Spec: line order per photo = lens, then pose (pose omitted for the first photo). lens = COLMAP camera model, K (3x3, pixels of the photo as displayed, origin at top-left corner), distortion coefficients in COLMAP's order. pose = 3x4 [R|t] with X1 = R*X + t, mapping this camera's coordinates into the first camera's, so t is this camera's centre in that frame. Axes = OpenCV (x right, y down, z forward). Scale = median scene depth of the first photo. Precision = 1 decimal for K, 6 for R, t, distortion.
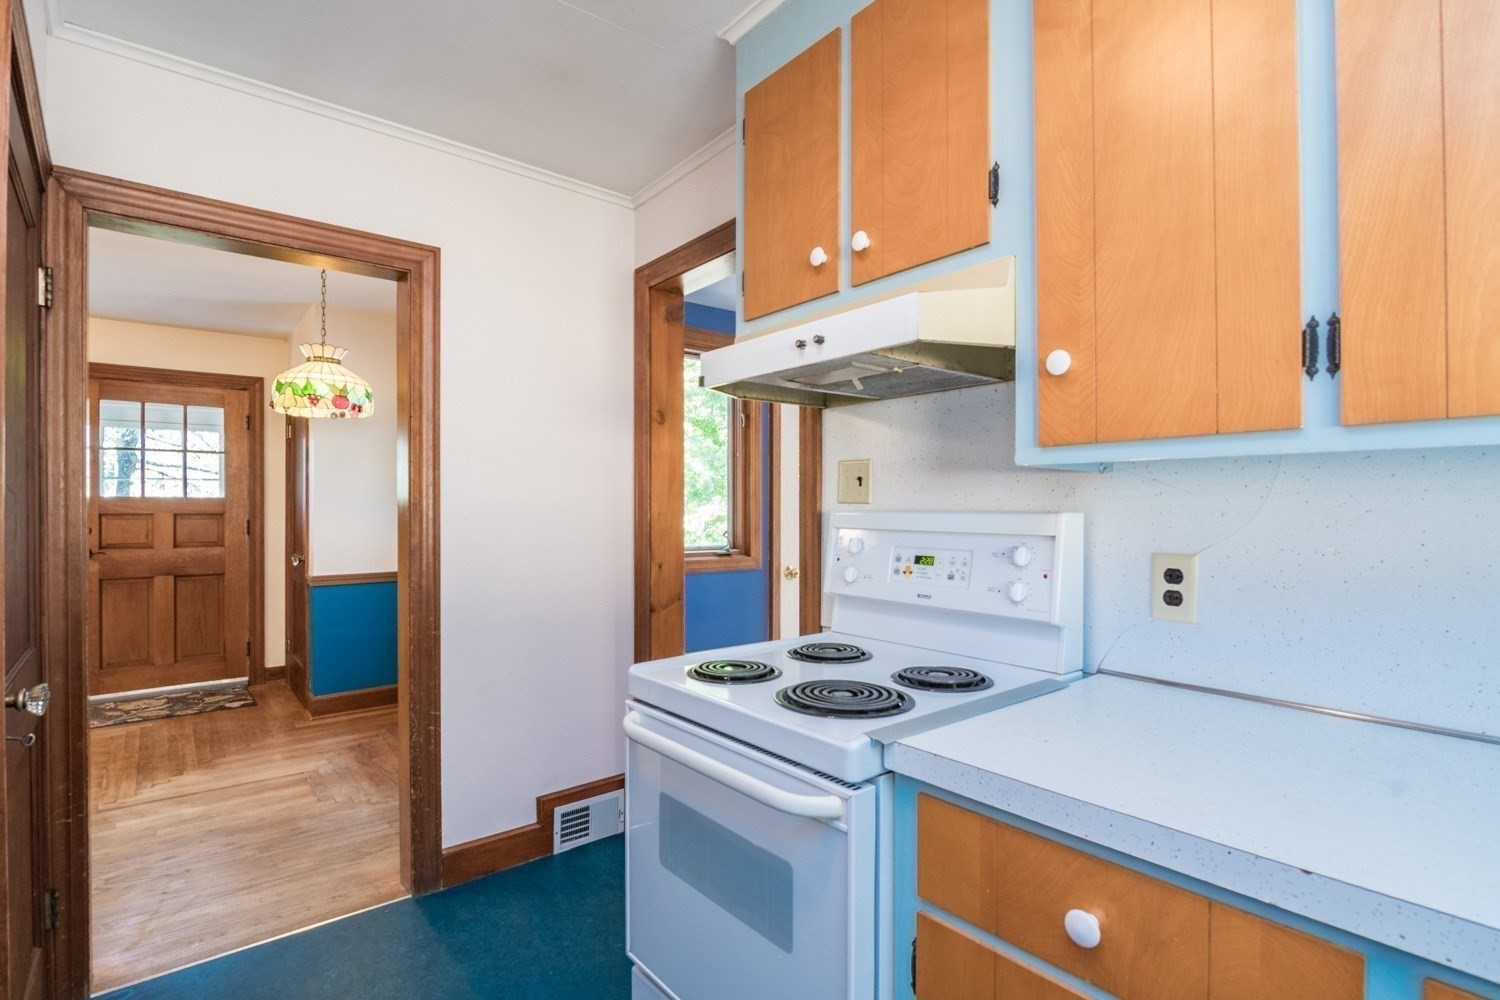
lens RADIAL K [[731.7, 0, 746.6], [0, 731.7, 502.0], [0, 0, 1]] dist [-0.004565, -0.000020]
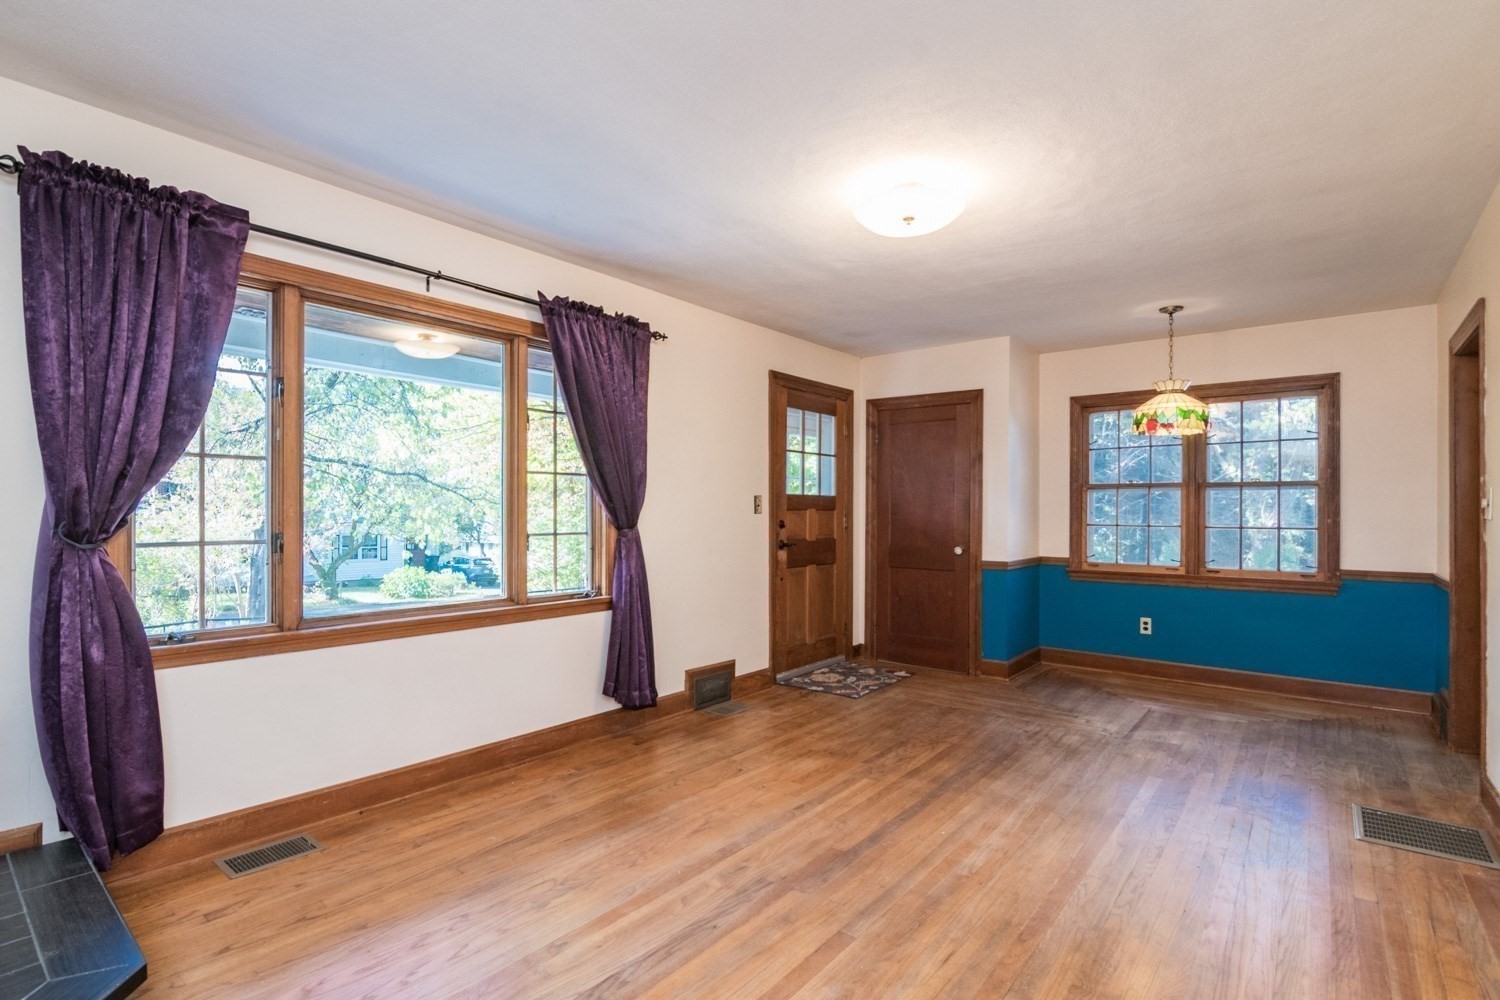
lens RADIAL K [[731.7, 0, 750.2], [0, 731.7, 508.9], [0, 0, 1]] dist [-0.004565, -0.000020]
pose [[0.975195, 0.010905, 0.221078, -1.108670], [-0.011937, 0.999923, 0.003331, 0.012554], [-0.221025, -0.005888, 0.975250, -0.072144]]
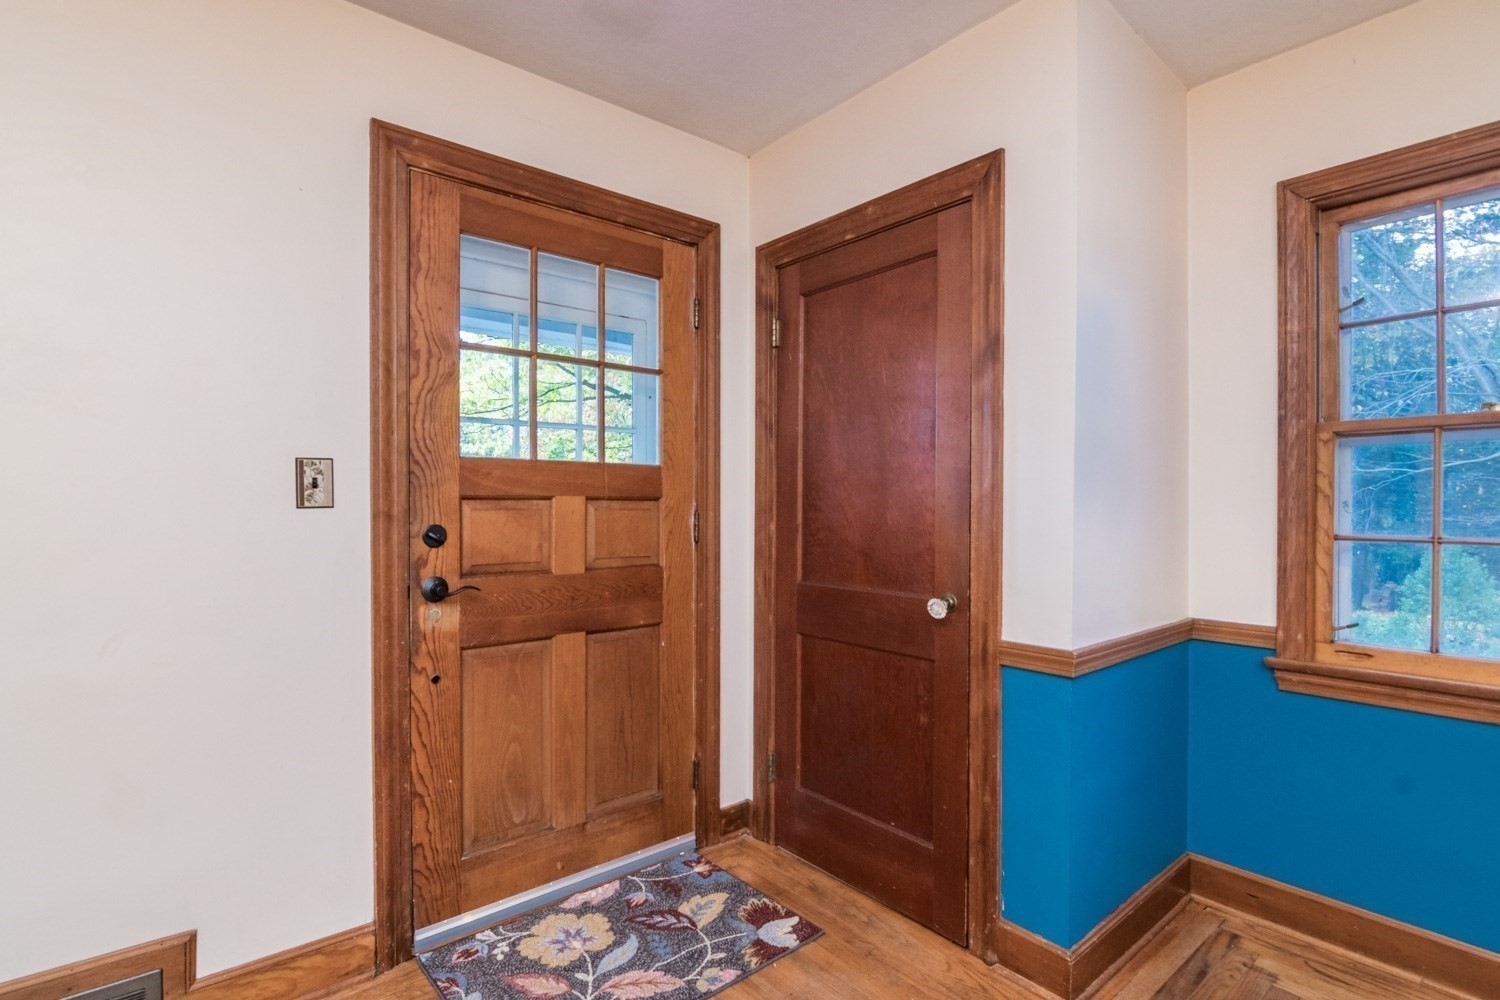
lens RADIAL K [[731.7, 0, 755.8], [0, 731.7, 502.9], [0, 0, 1]] dist [-0.004565, -0.000020]
pose [[0.999653, 0.007195, 0.025347, -0.675105], [-0.007410, 0.999937, 0.008418, 0.014480], [-0.025285, -0.008603, 0.999643, 0.525481]]
